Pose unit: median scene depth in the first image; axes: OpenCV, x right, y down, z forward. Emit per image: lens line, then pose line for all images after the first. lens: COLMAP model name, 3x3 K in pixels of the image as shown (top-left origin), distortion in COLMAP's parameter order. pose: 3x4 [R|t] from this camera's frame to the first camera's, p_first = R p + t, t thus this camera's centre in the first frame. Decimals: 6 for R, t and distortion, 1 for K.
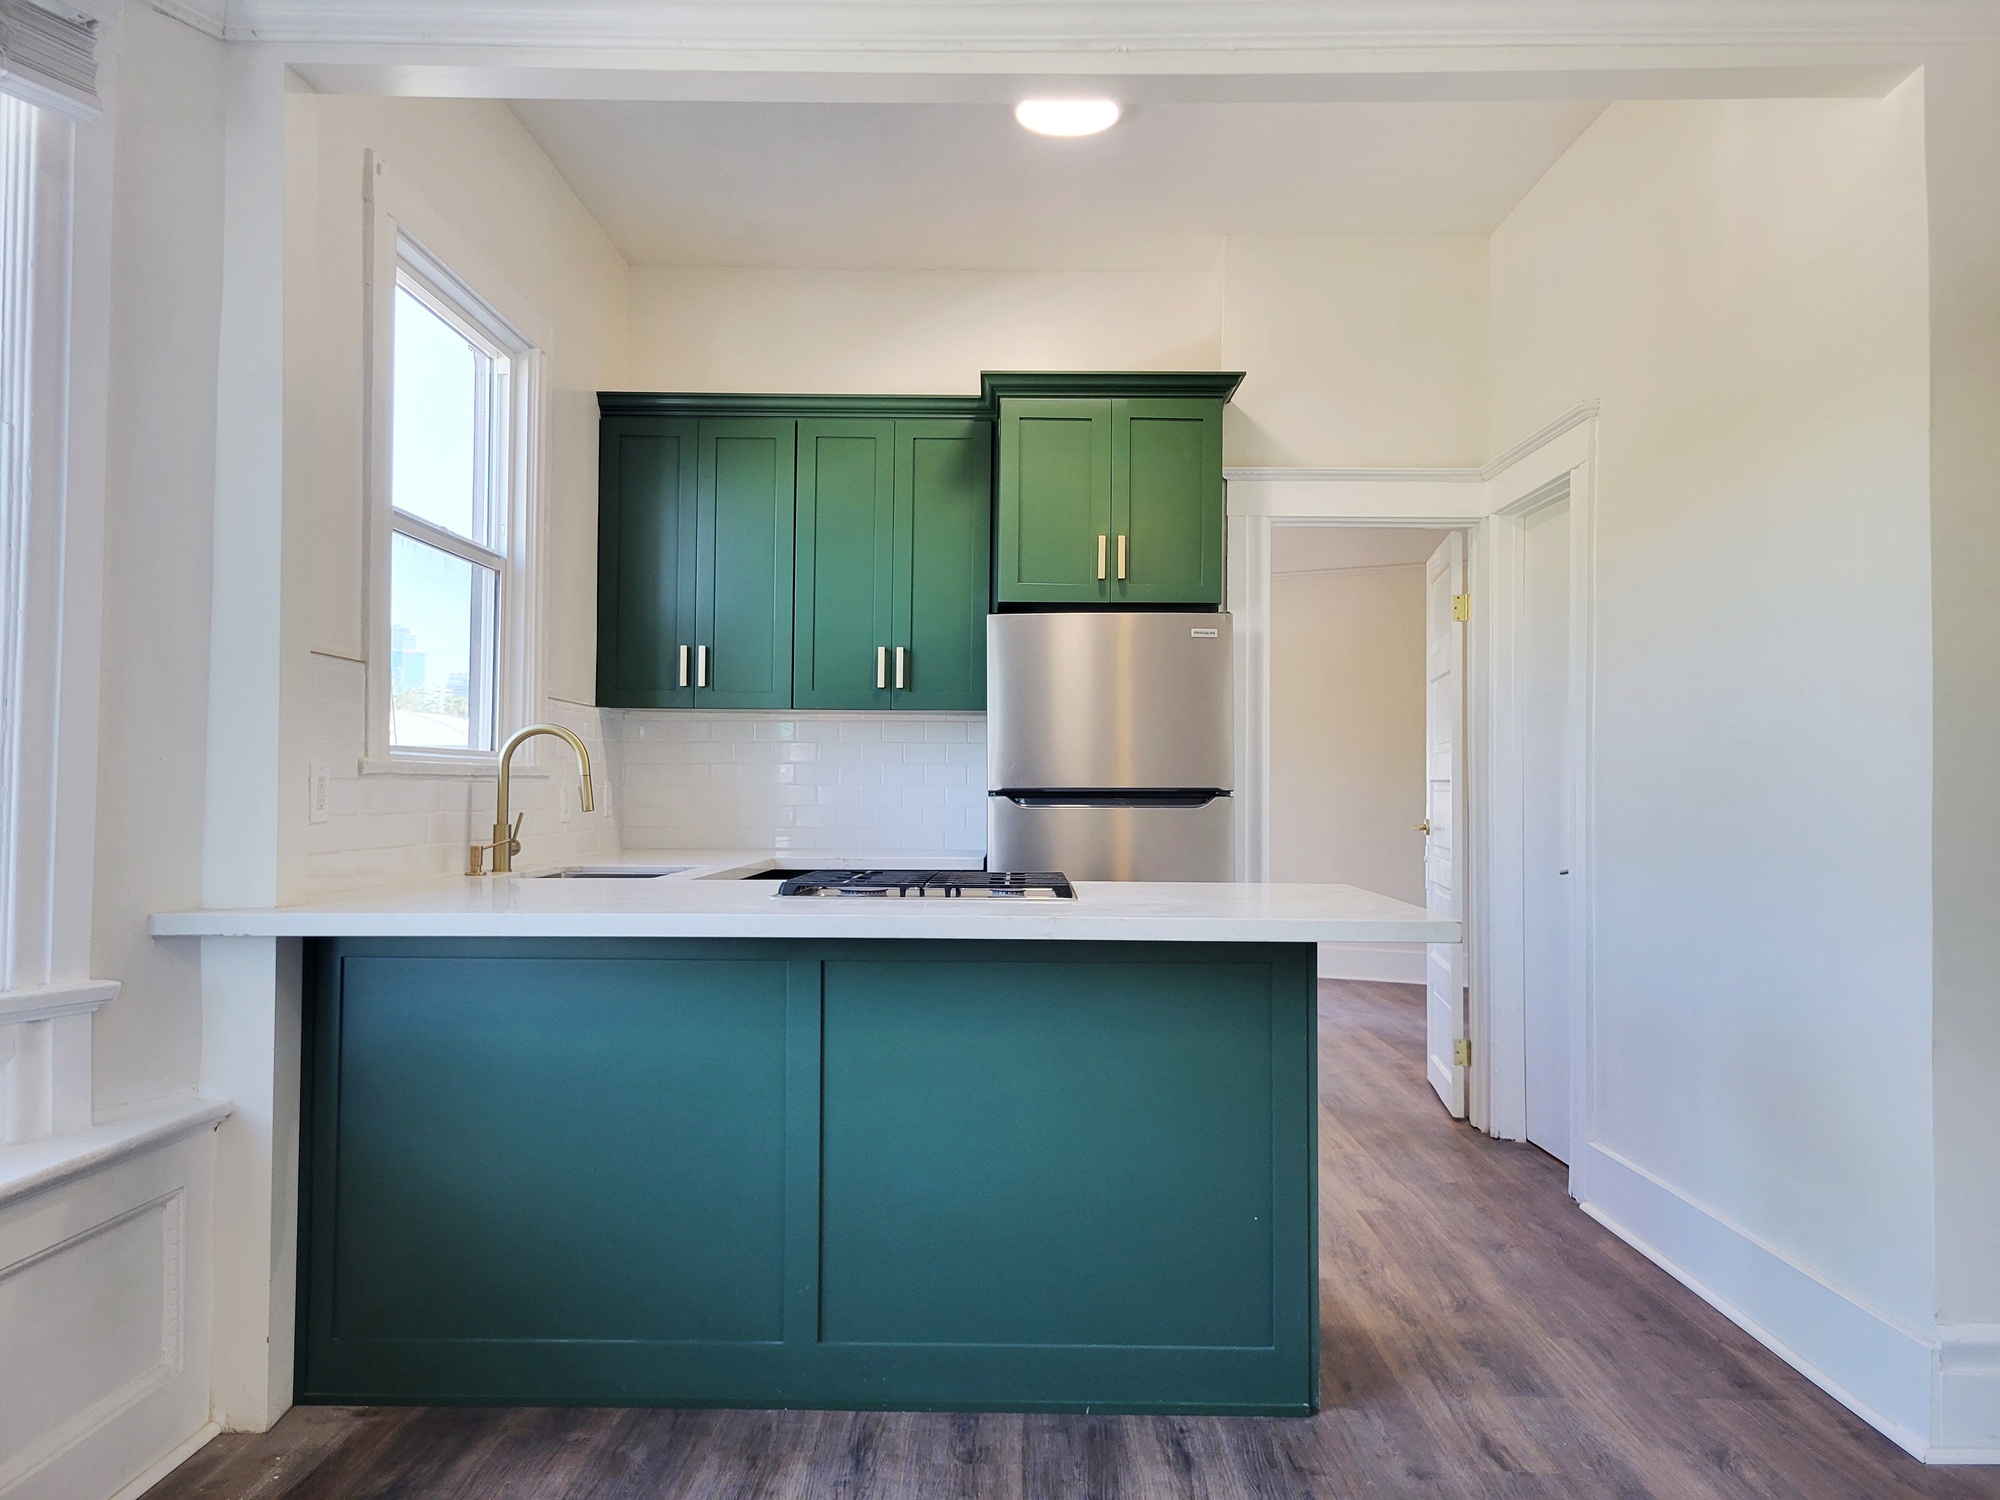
lens RADIAL K [[1502.4, 0, 996.0], [0, 1502.4, 738.6], [0, 0, 1]] dist [0.044979, -0.024770]
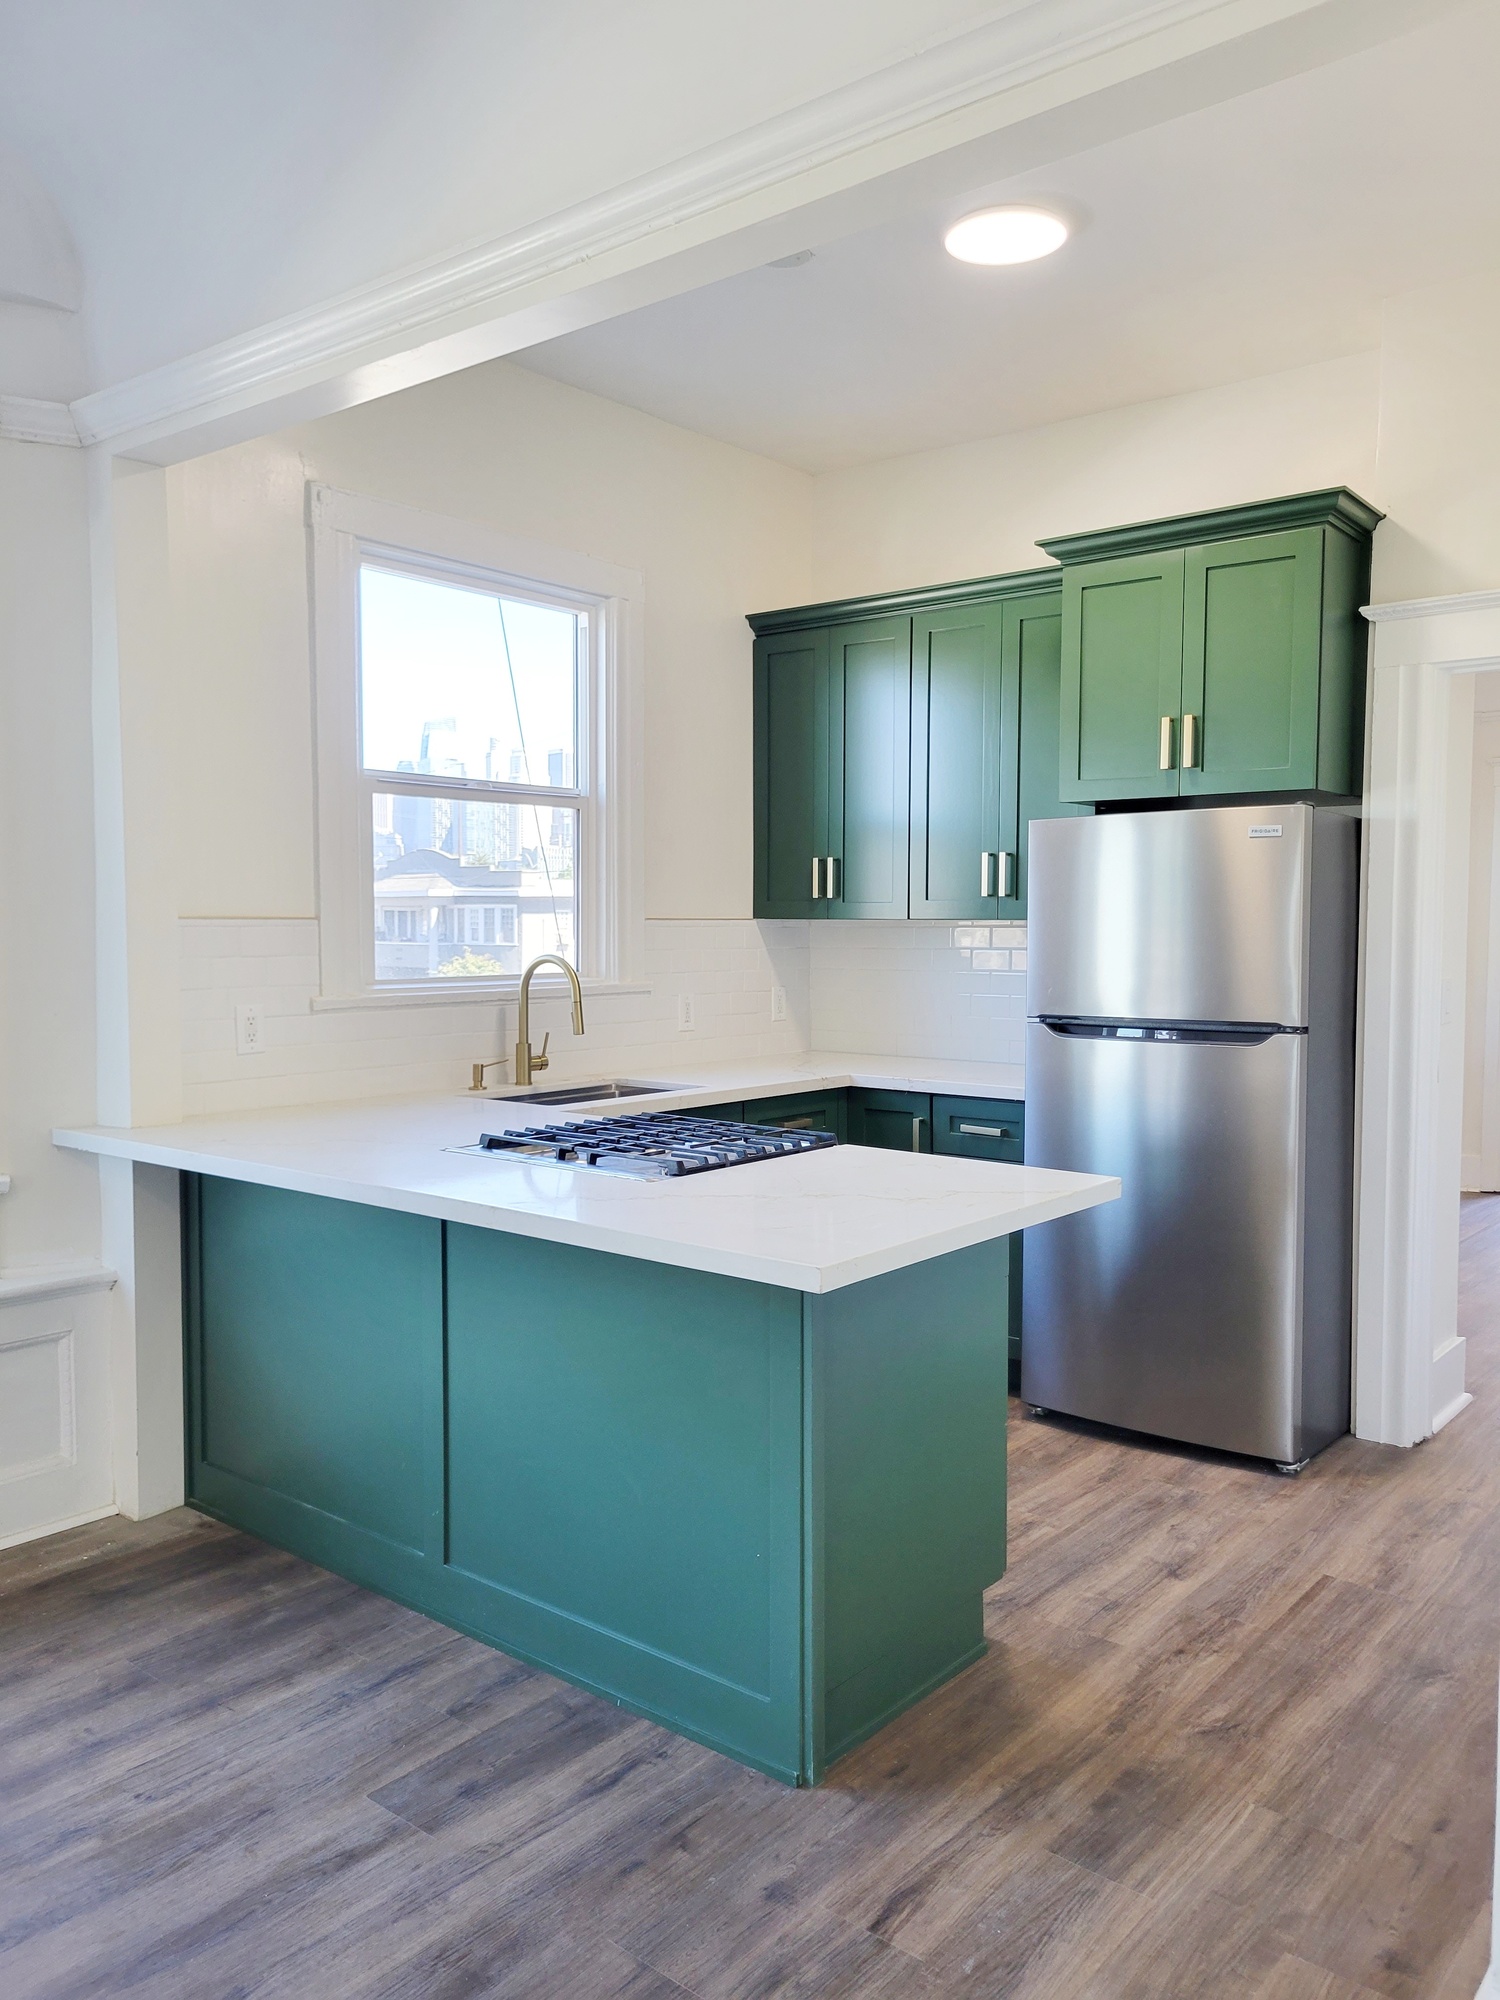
lens RADIAL K [[1502.4, 0, 762.0], [0, 1502.4, 997.5], [0, 0, 1]] dist [0.044979, -0.024770]
pose [[0.784886, 0.026191, -0.619087, 0.430765], [0.024204, 0.997048, 0.072867, -0.046750], [0.619168, -0.072176, 0.781935, 0.193269]]
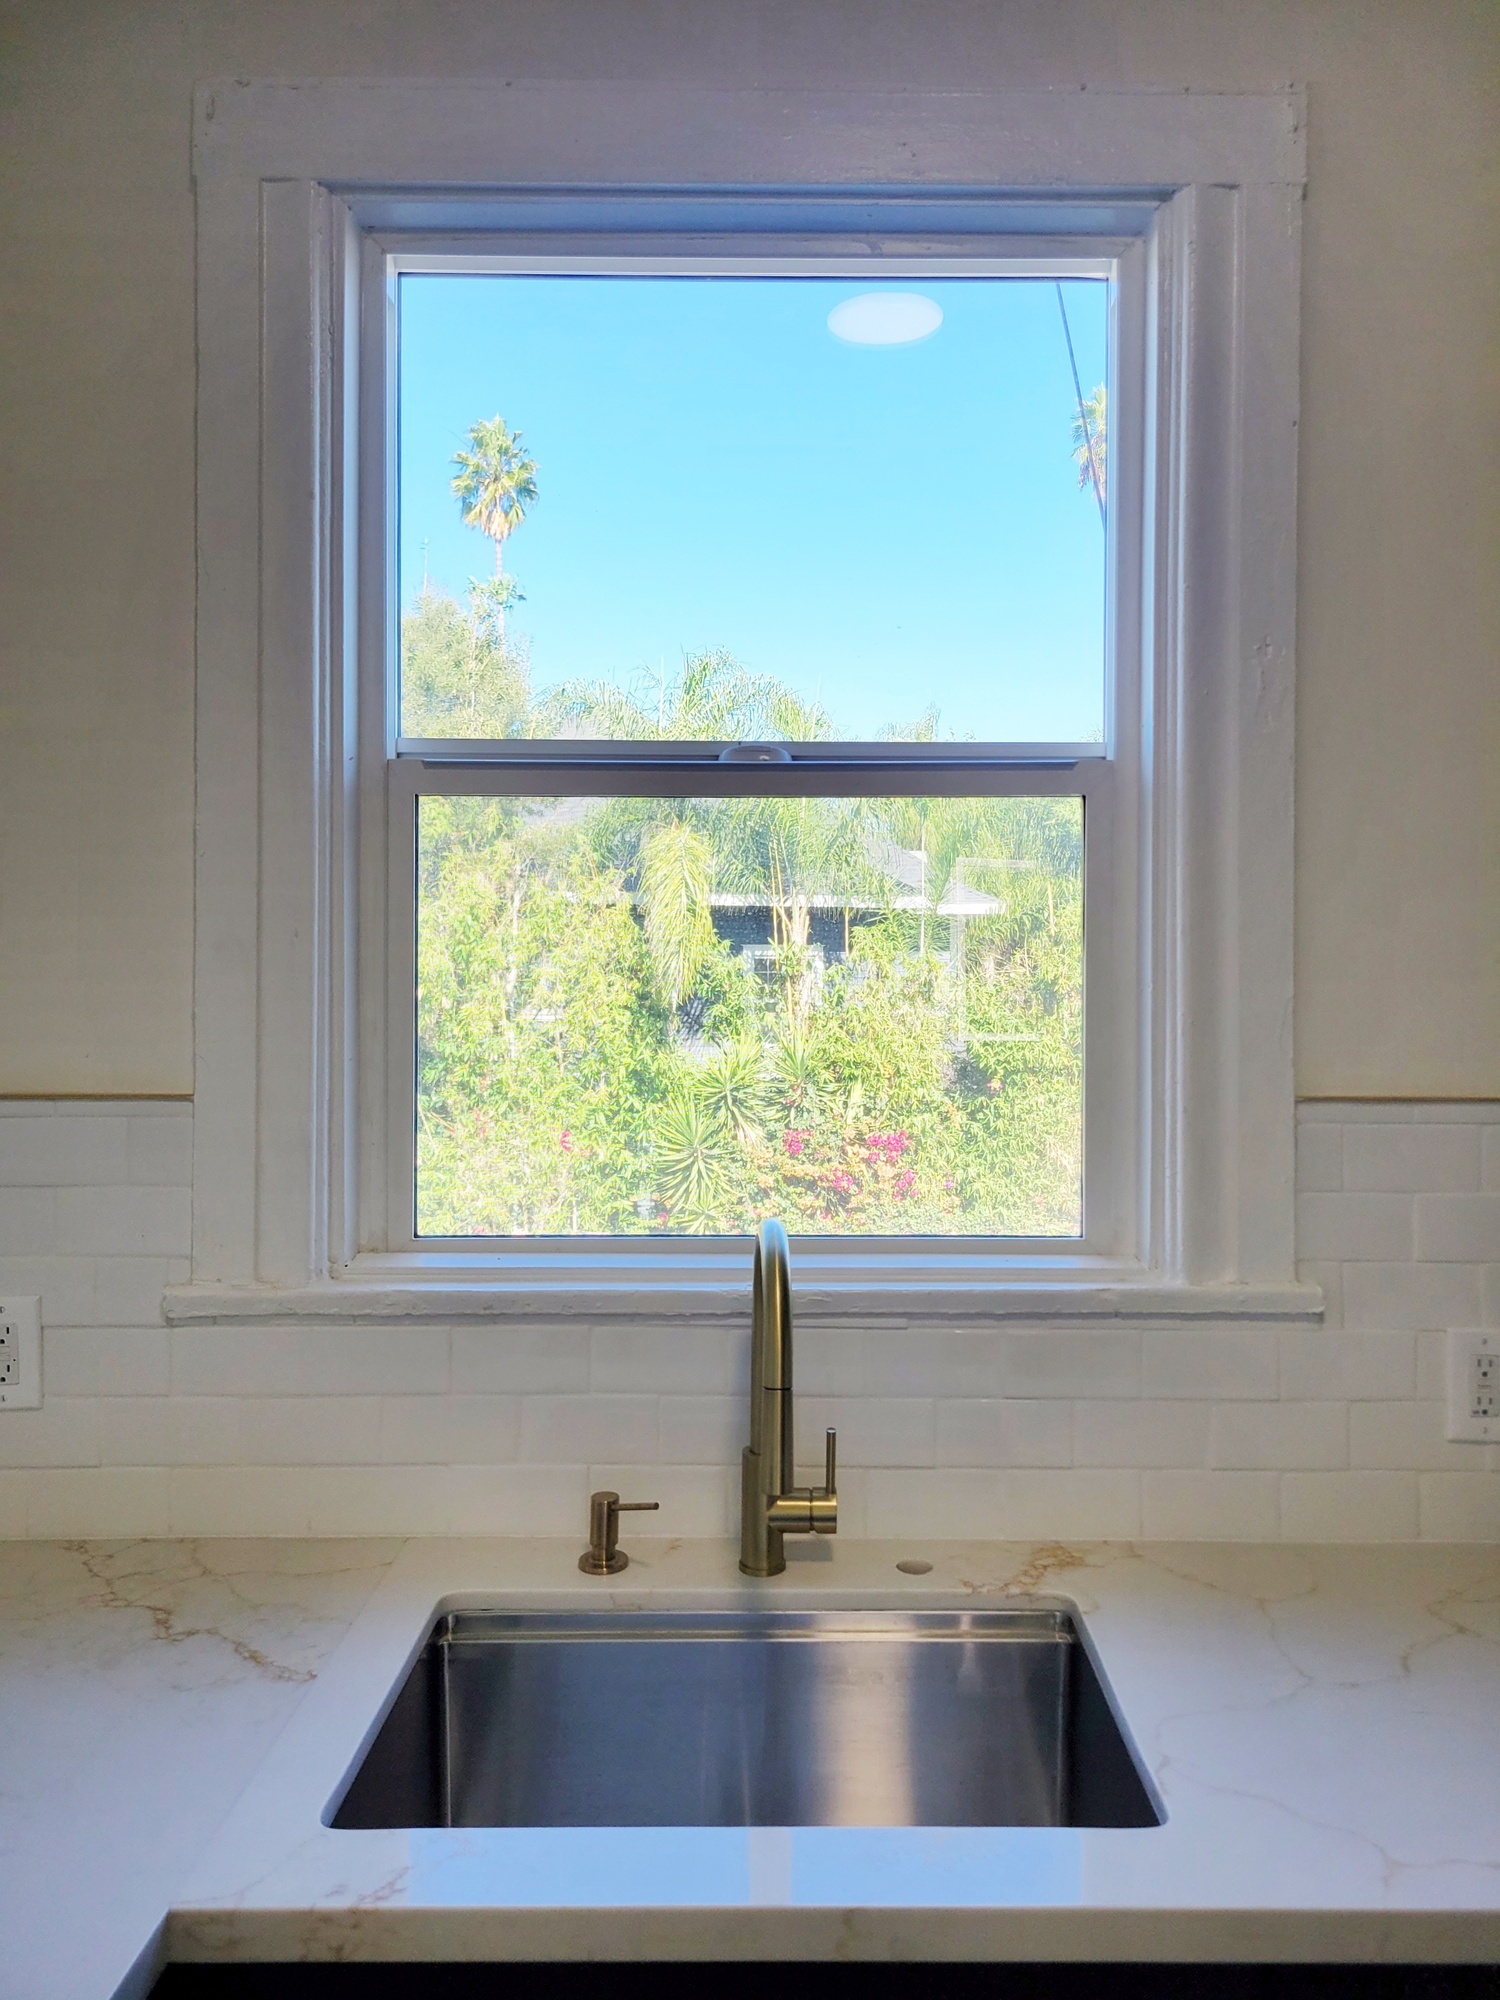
lens RADIAL K [[1502.4, 0, 765.7], [0, 1502.4, 956.4], [0, 0, 1]] dist [0.044979, -0.024770]
pose [[0.031126, -0.005504, -0.999500, 0.069799], [0.029466, 0.999555, -0.004587, -0.063900], [0.999081, -0.029308, 0.031275, 0.834519]]
